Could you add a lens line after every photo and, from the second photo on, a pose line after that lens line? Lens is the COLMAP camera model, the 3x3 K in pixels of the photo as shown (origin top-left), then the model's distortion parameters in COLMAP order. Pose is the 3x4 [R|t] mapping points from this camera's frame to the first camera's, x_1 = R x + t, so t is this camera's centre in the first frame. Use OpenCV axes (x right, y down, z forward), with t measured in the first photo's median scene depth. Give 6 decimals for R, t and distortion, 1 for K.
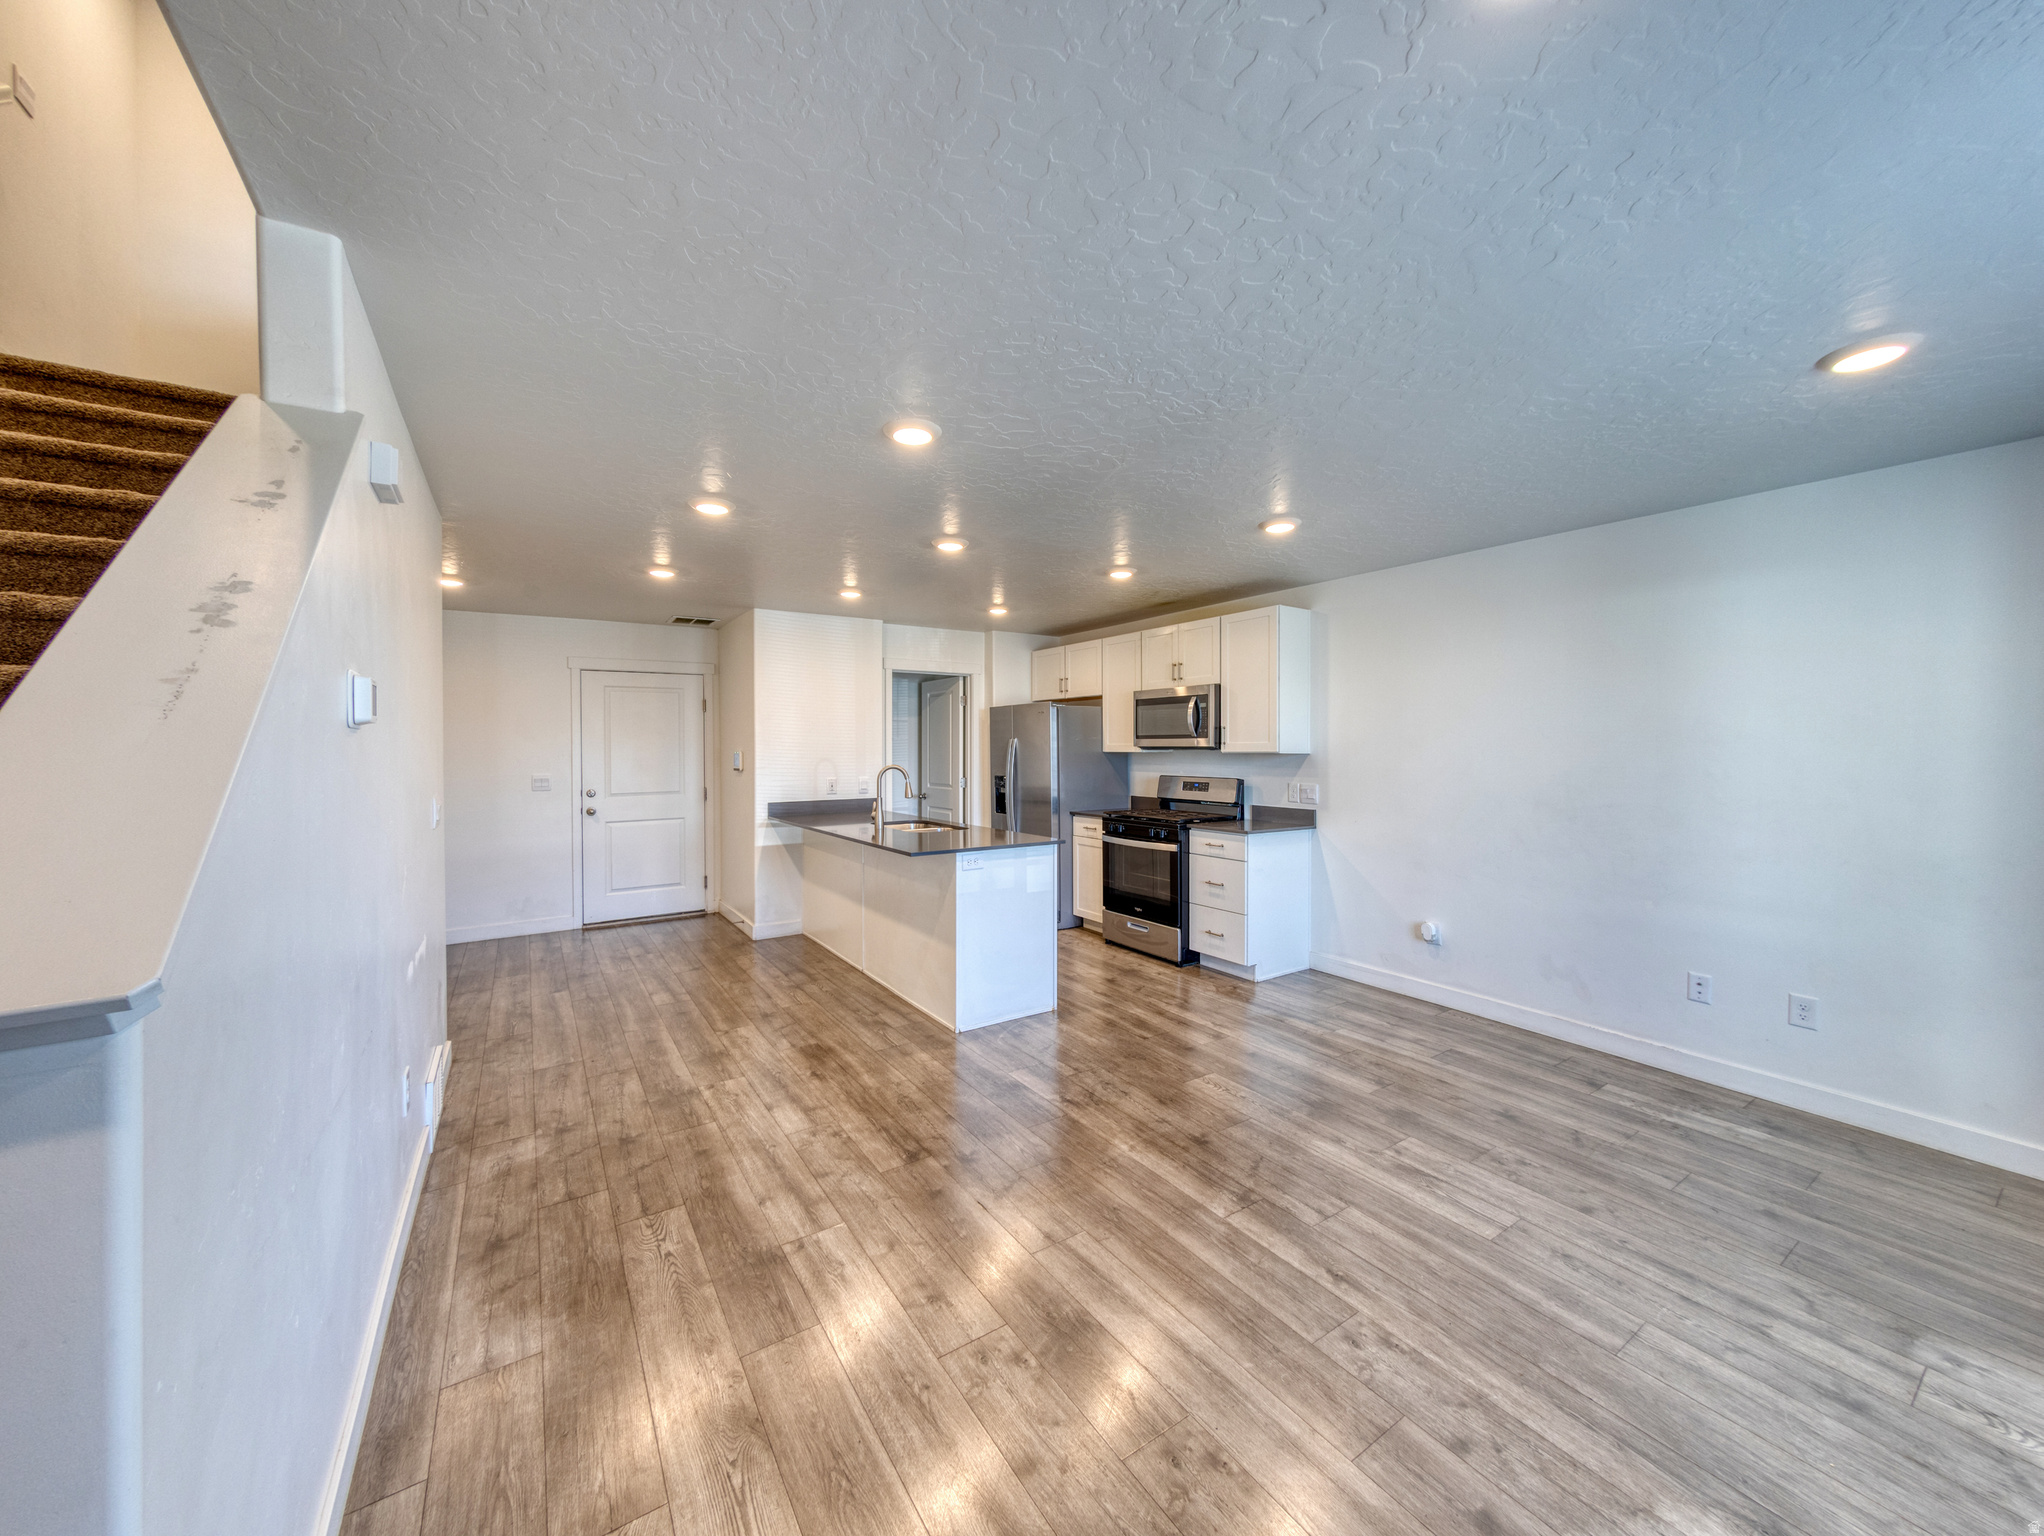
lens RADIAL K [[758.8, 0, 1017.1], [0, 758.8, 745.0], [0, 0, 1]] dist [0.000630, 0.000096]
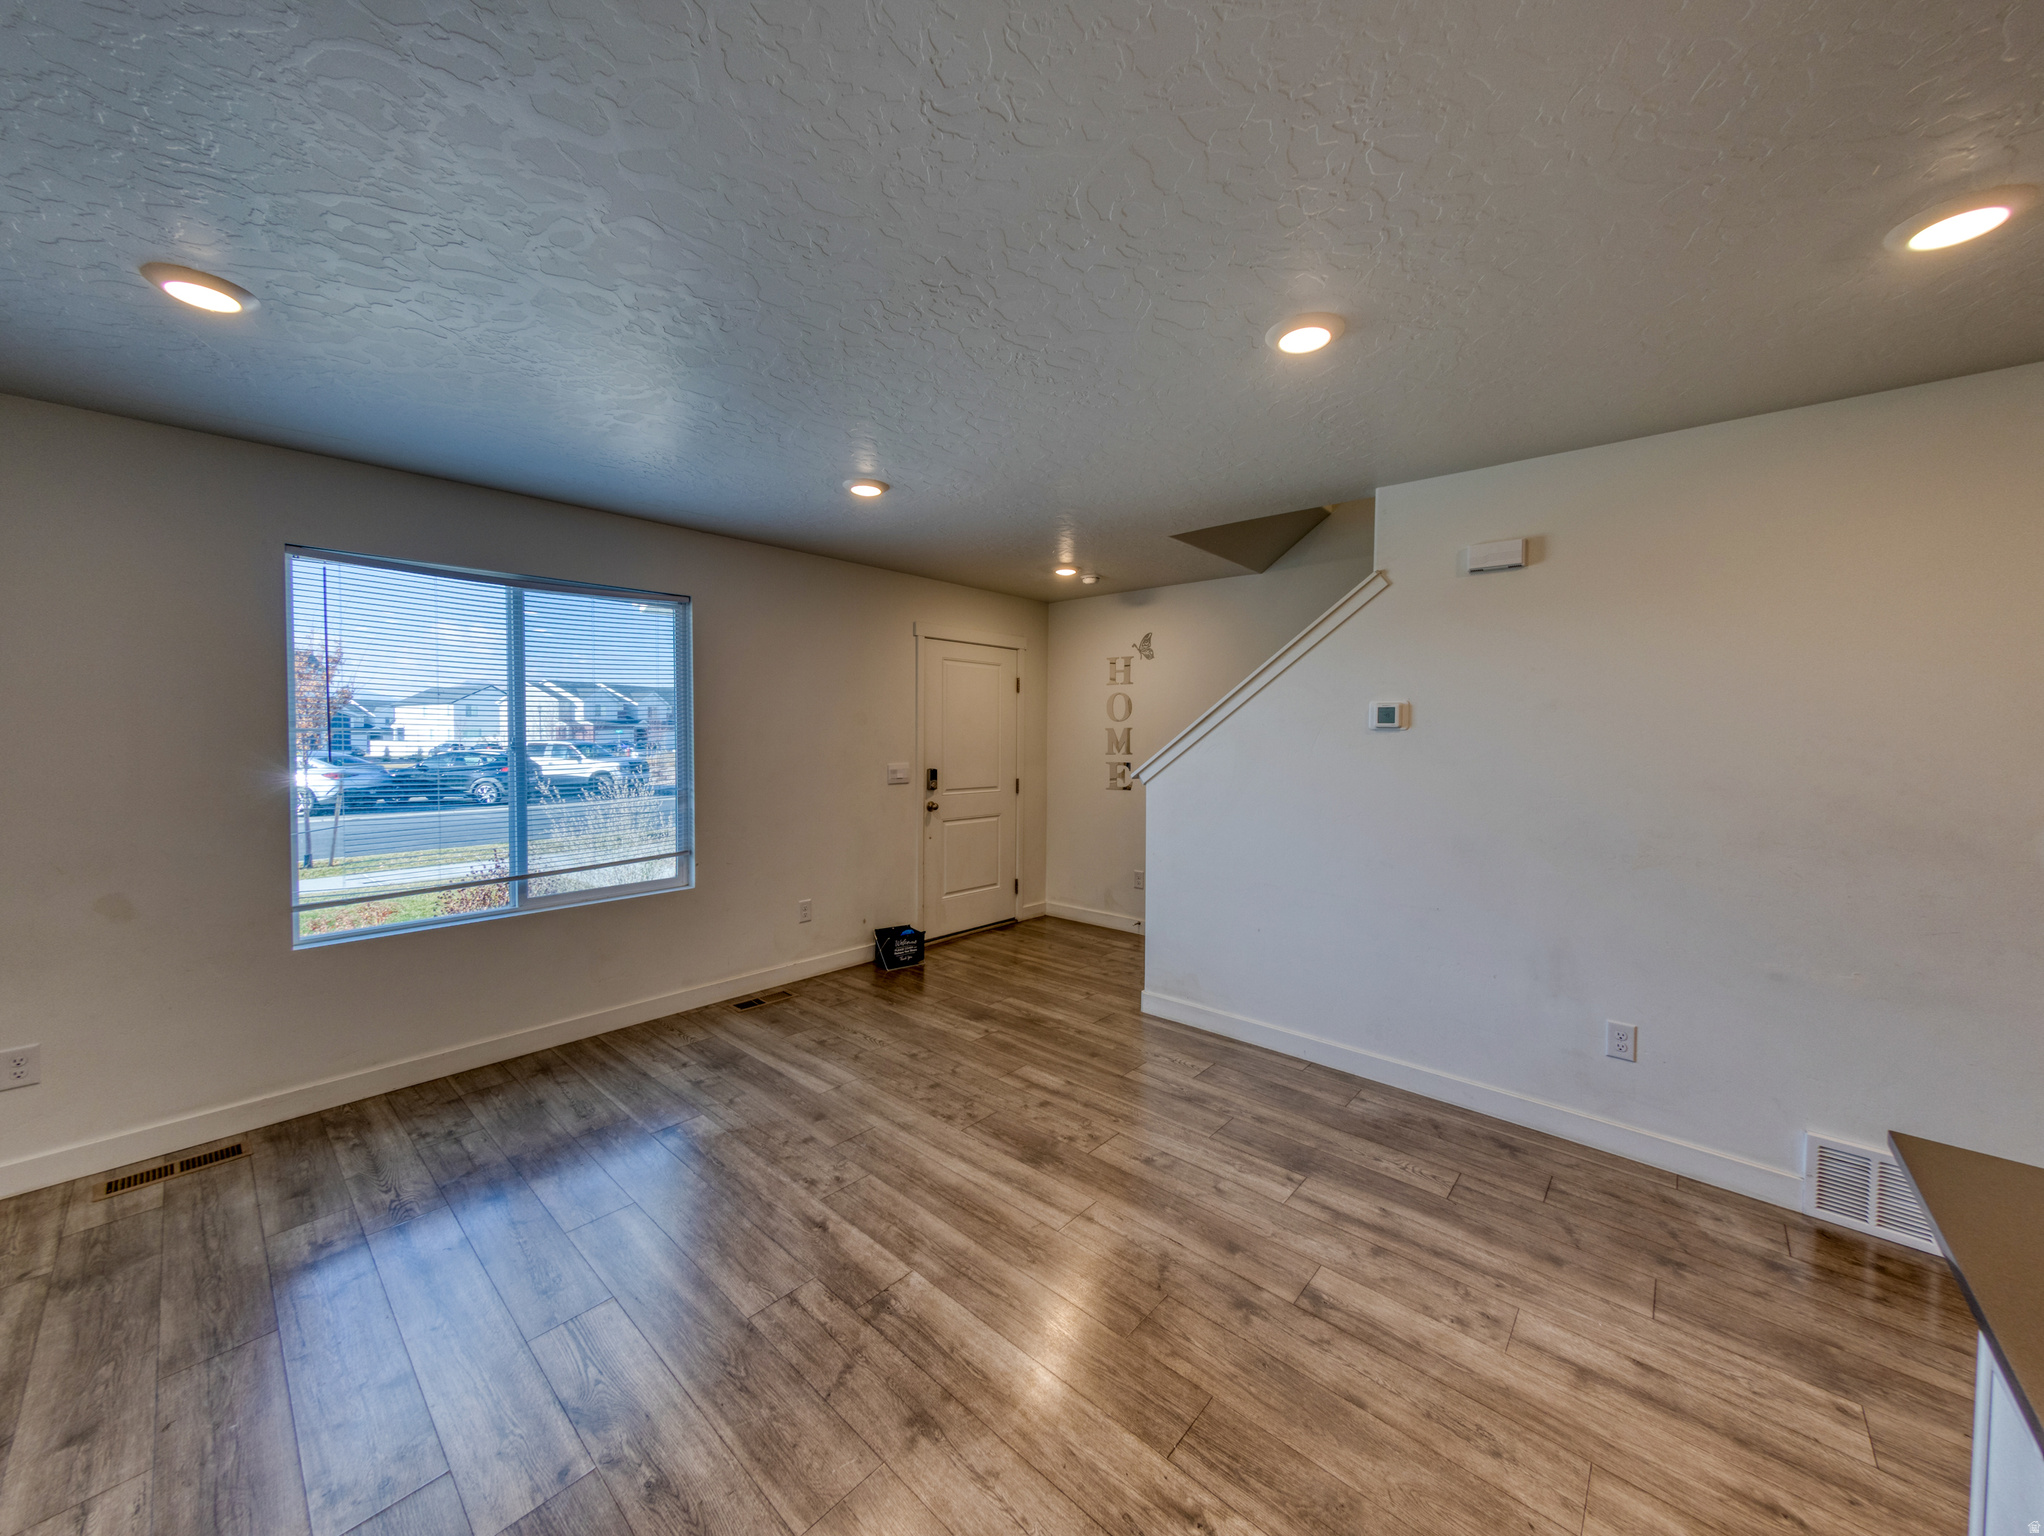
lens RADIAL K [[747.4, 0, 1013.8], [0, 747.4, 752.8], [0, 0, 1]] dist [-0.001825, -0.000107]
pose [[-0.968622, -0.005378, -0.248480, 0.265096], [-0.011652, 0.999649, 0.023785, -0.001329], [0.248265, 0.025934, -0.968345, 1.303519]]
